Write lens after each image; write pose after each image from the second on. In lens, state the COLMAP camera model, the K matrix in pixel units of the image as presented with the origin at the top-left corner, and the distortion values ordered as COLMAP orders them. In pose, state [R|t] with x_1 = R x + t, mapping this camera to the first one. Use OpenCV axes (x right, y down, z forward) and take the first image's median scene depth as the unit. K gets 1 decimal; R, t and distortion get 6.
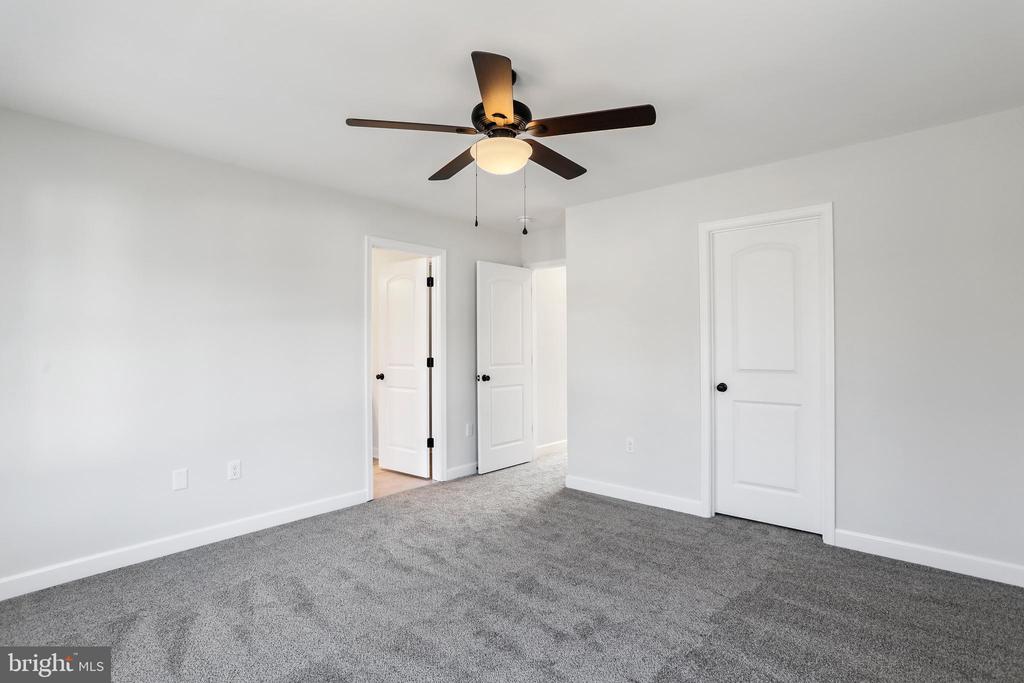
lens RADIAL K [[500.7, 0, 509.0], [0, 500.7, 351.2], [0, 0, 1]] dist [-0.055105, 0.029647]
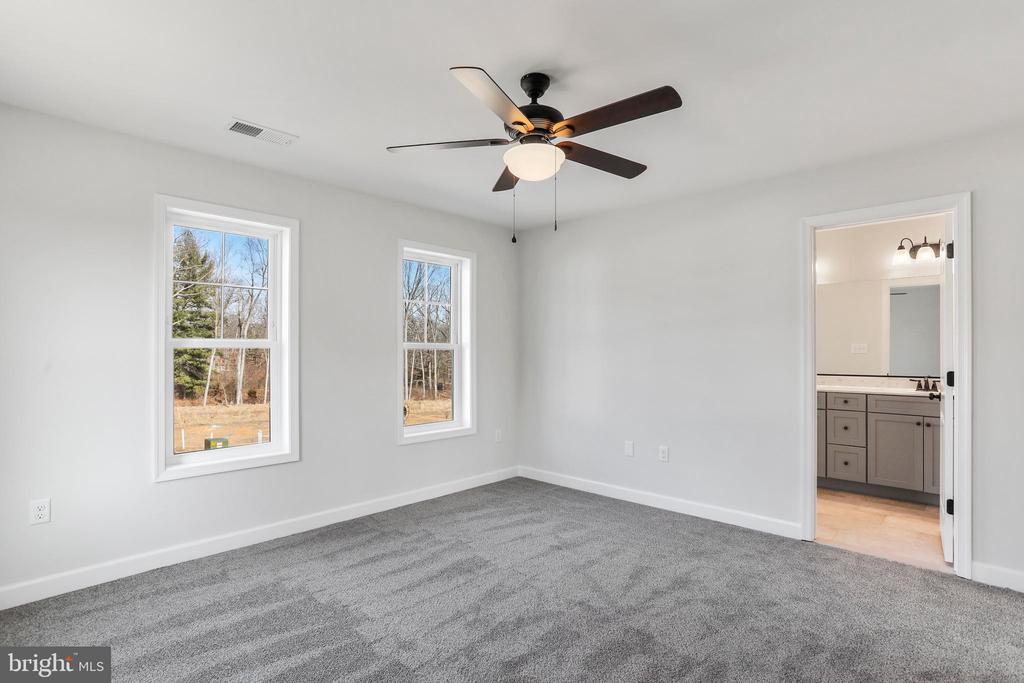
lens RADIAL K [[500.7, 0, 509.0], [0, 500.7, 351.2], [0, 0, 1]] dist [-0.055105, 0.029647]
pose [[-0.035669, 0.008075, -0.999331, 0.740377], [-0.012559, 0.999885, 0.008528, -0.016168], [0.999285, 0.012855, -0.035563, 0.732222]]
